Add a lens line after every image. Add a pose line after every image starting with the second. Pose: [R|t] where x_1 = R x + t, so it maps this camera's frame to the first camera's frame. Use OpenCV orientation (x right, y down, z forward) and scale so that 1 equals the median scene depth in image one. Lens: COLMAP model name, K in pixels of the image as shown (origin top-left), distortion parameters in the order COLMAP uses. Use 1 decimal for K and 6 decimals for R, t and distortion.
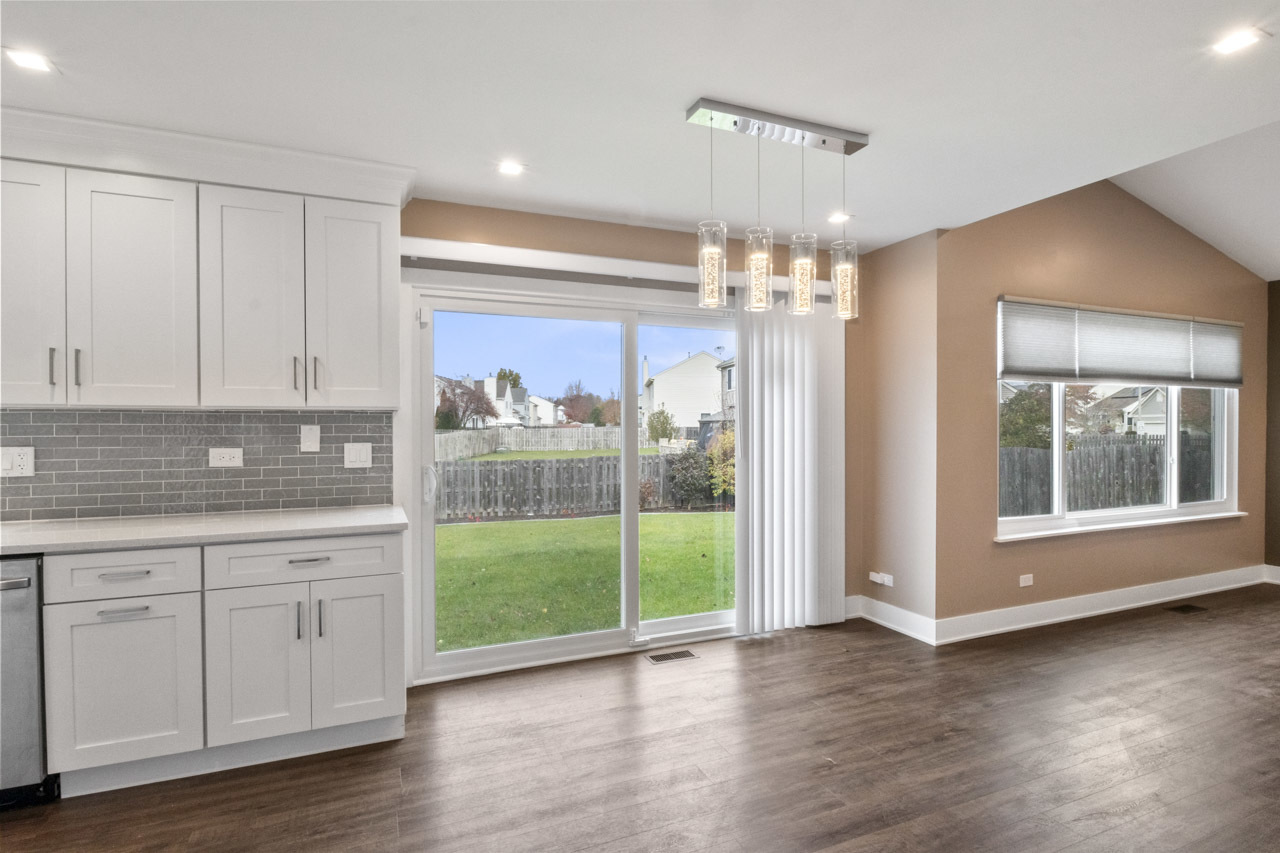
lens RADIAL K [[636.6, 0, 637.6], [0, 636.6, 430.2], [0, 0, 1]] dist [-0.005842, -0.002008]
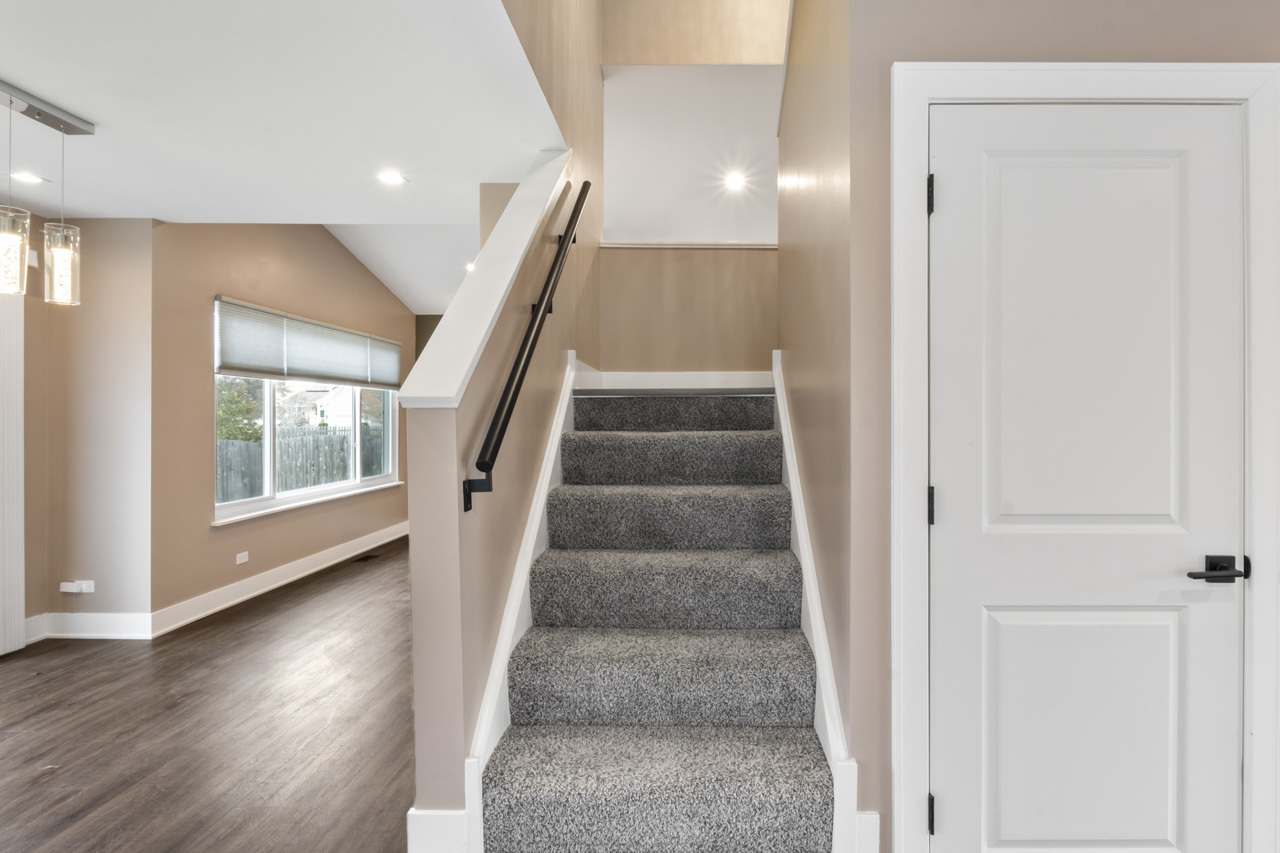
lens RADIAL K [[659.3, 0, 693.4], [0, 659.3, 420.9], [0, 0, 1]] dist [-0.004483, -0.002515]
pose [[0.386193, -0.000223, 0.922418, -0.139981], [0.002618, 0.999996, -0.000854, 0.002370], [-0.922414, 0.002745, 0.386192, -0.165915]]
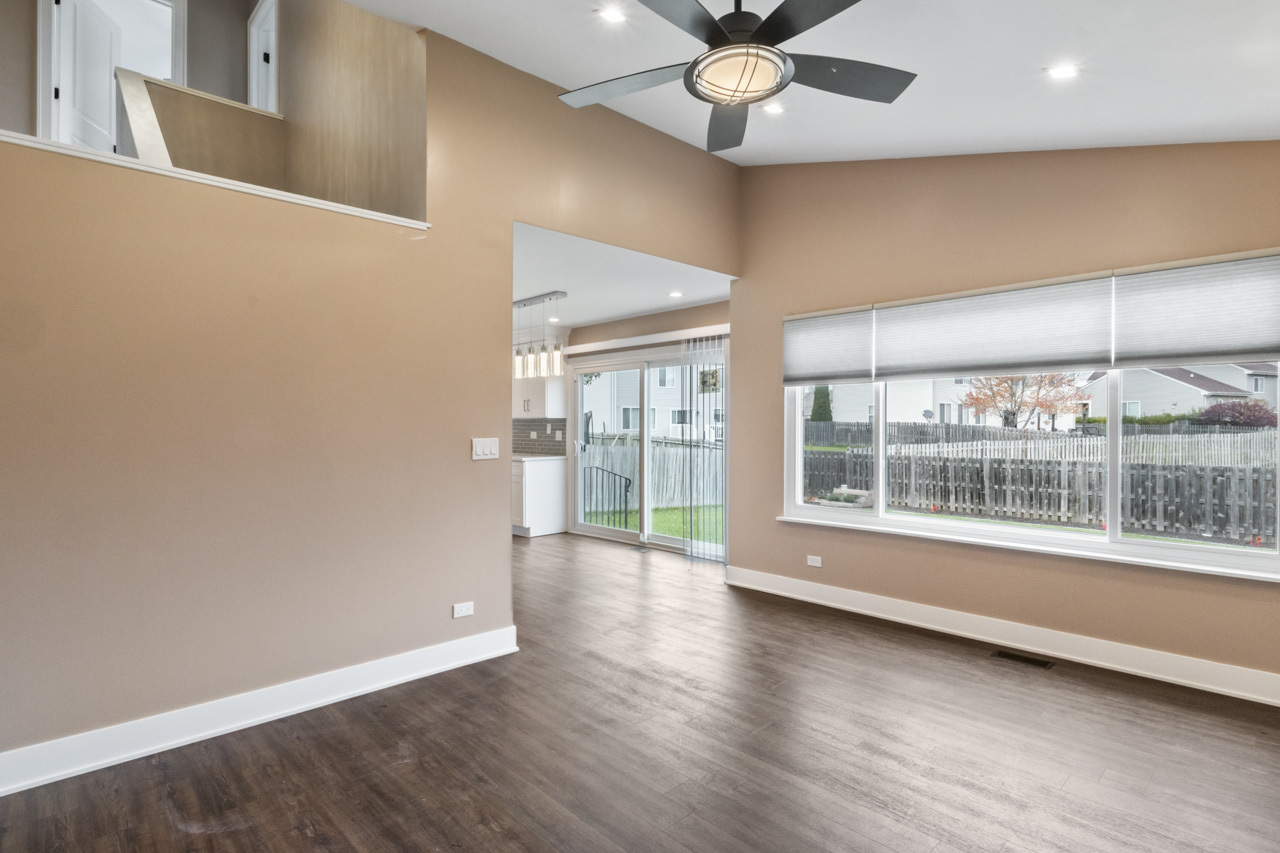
lens RADIAL K [[636.6, 0, 641.9], [0, 636.6, 428.4], [0, 0, 1]] dist [-0.005842, -0.002008]
pose [[0.355360, 0.008322, -0.934692, 1.617443], [-0.006547, 0.999958, 0.006414, -0.006248], [0.934707, 0.003840, 0.355400, 0.317154]]
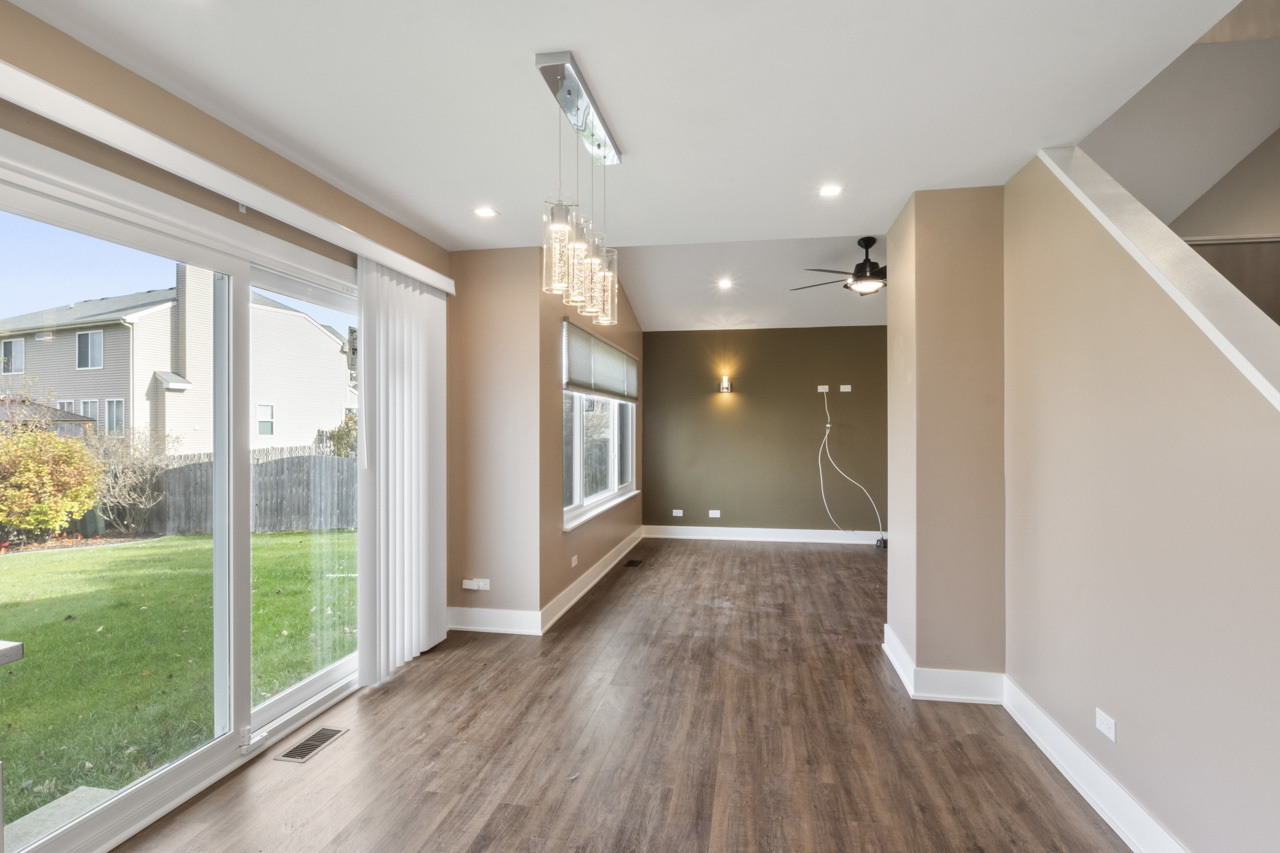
lens RADIAL K [[636.6, 0, 644.4], [0, 636.6, 433.1], [0, 0, 1]] dist [-0.005842, -0.002008]
pose [[0.546815, -0.002563, 0.837249, -0.316250], [0.004709, 0.999989, -0.000015, -0.000665], [-0.837240, 0.003951, 0.546821, 0.251889]]
